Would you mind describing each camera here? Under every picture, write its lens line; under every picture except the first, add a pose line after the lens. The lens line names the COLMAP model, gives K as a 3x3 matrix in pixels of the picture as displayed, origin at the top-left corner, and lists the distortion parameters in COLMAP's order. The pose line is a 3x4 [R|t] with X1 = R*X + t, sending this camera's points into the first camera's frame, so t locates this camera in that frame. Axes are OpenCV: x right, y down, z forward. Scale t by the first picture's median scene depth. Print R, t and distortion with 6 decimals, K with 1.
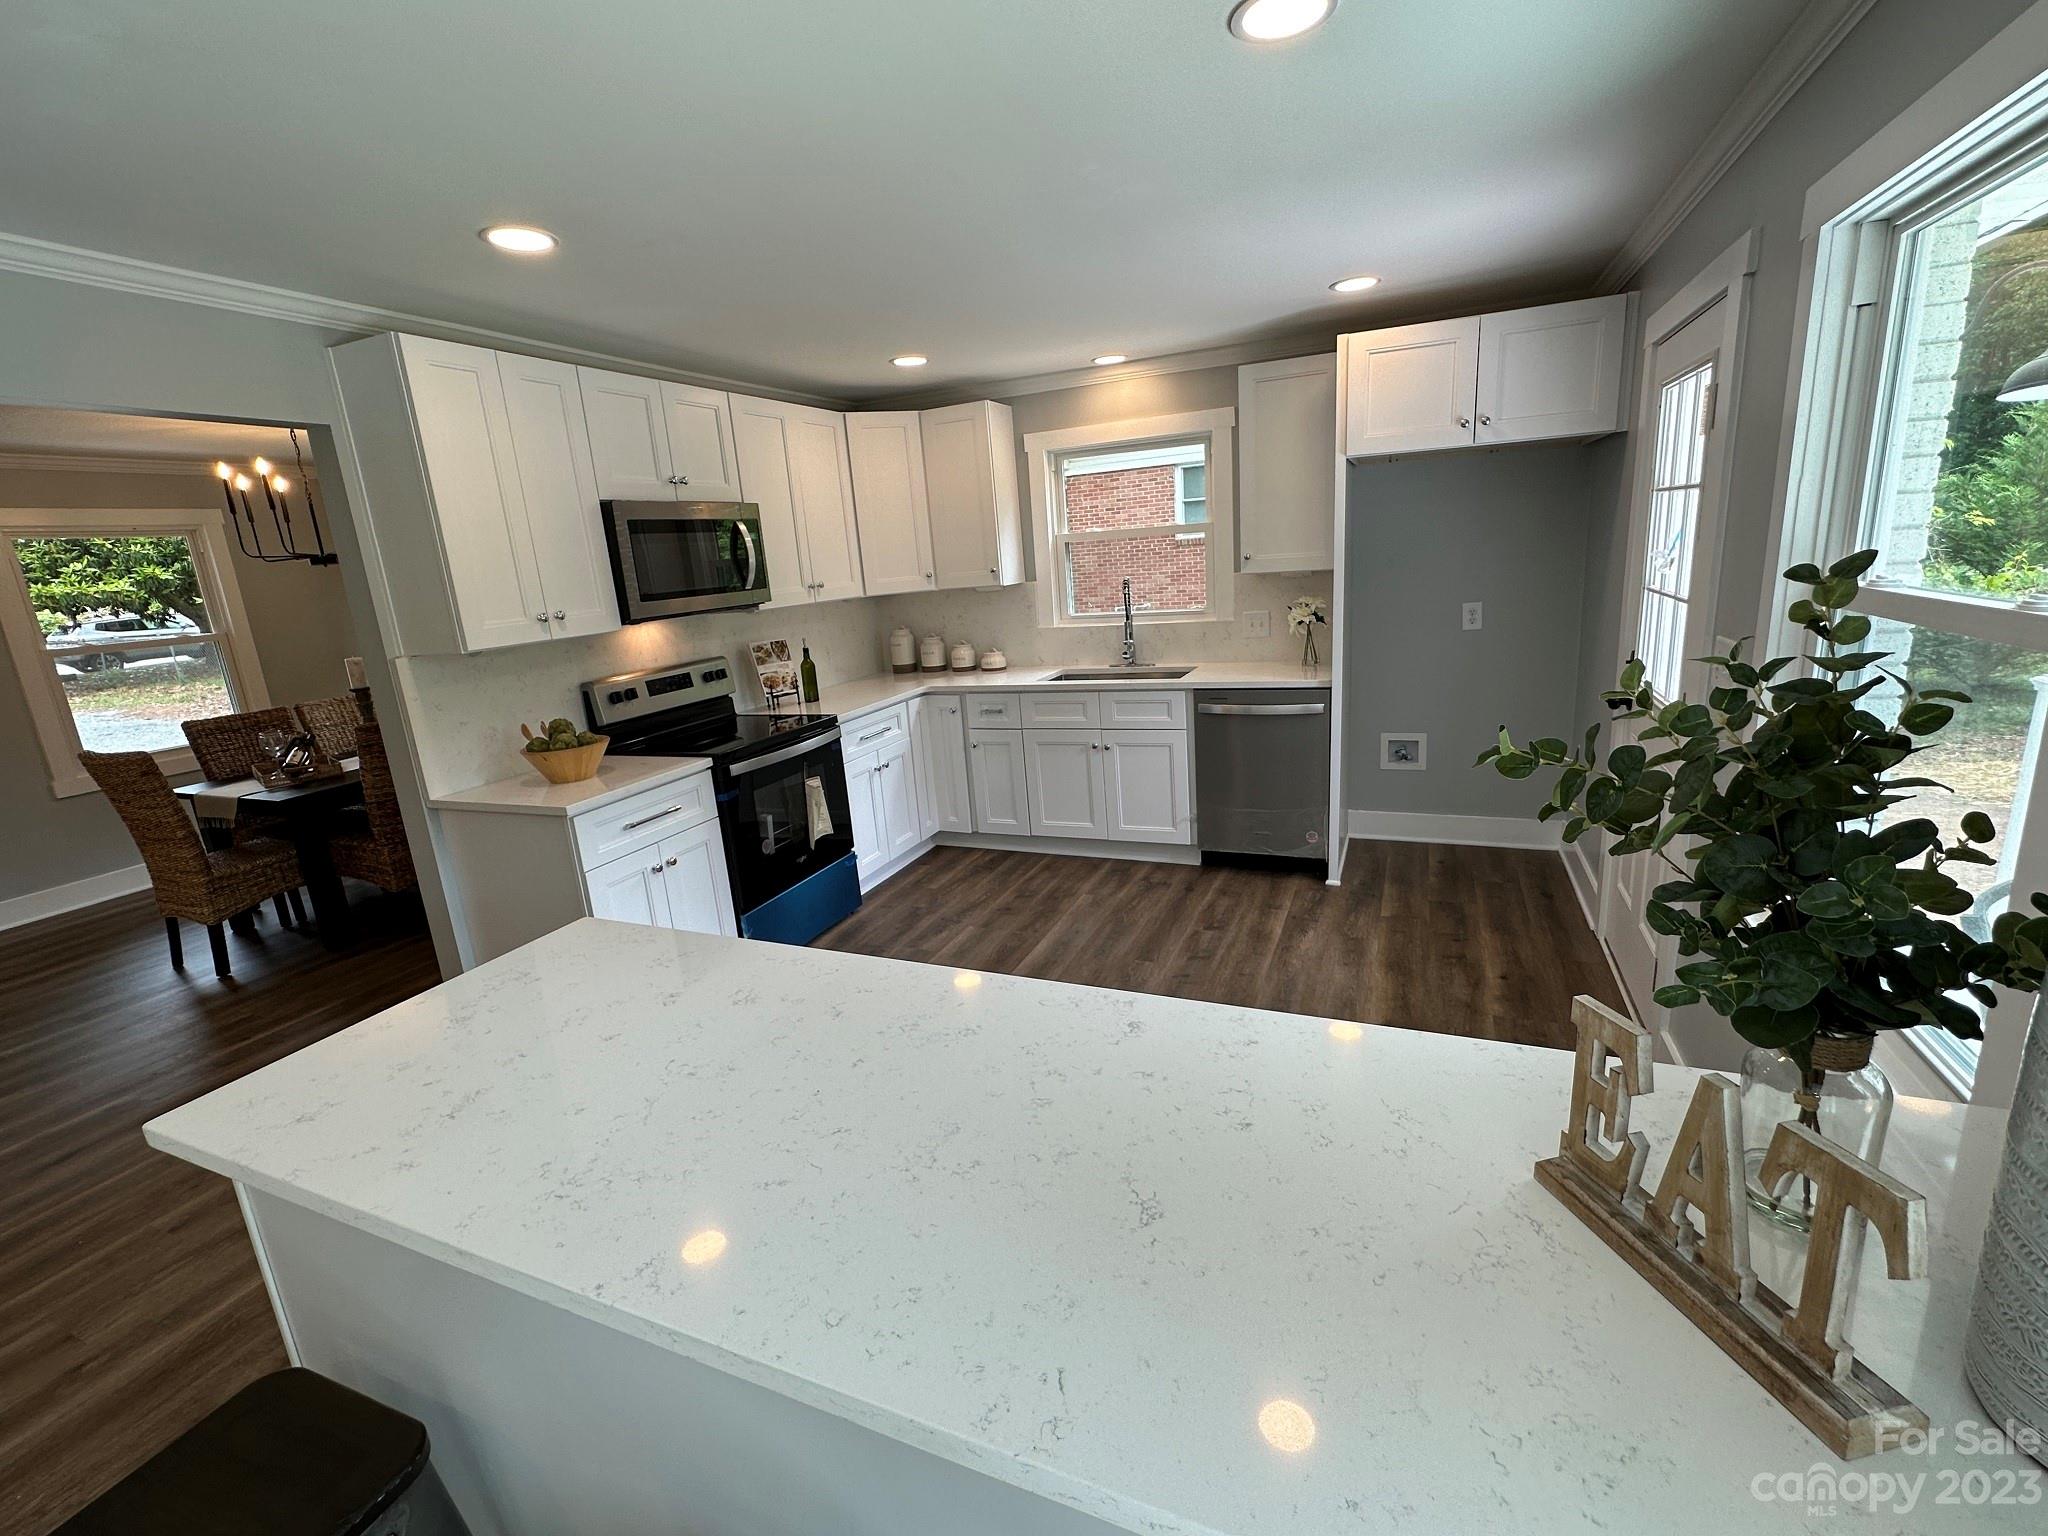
lens RADIAL K [[899.1, 0, 1023.3], [0, 899.1, 767.4], [0, 0, 1]] dist [-0.002762, 0.000247]
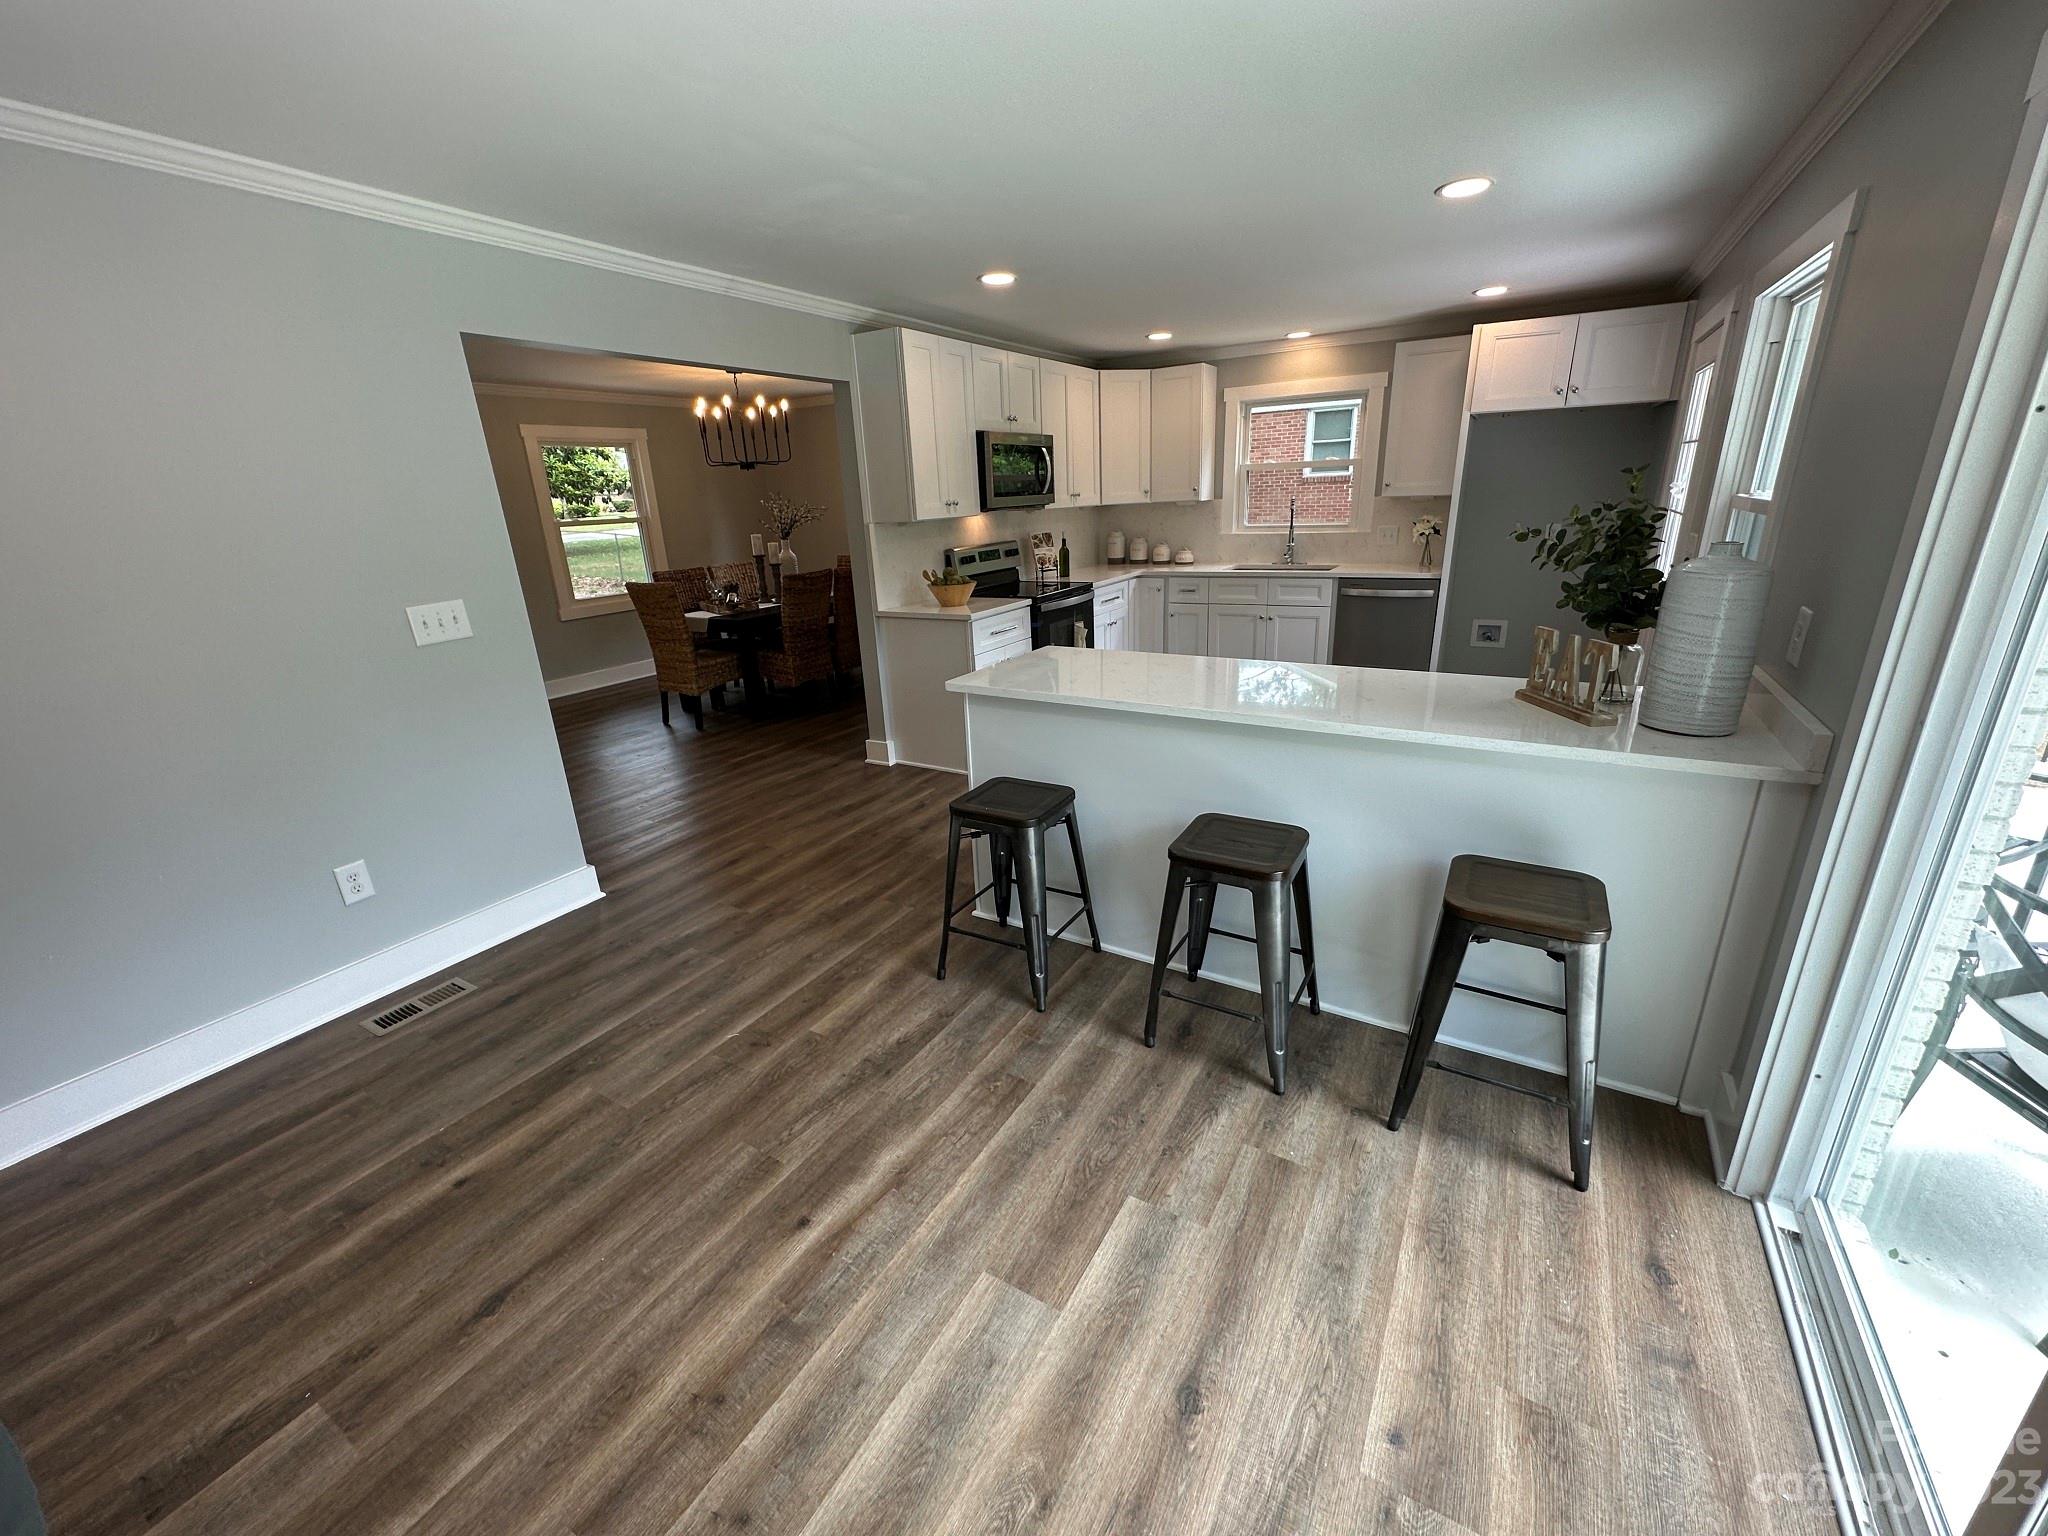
lens RADIAL K [[818.1, 0, 1023.2], [0, 818.1, 769.0], [0, 0, 1]] dist [-0.003252, 0.000735]
pose [[0.990825, 0.073207, -0.113611, -0.141522], [-0.061727, 0.992922, 0.101464, 0.116547], [0.120235, -0.093520, 0.988331, -0.382269]]
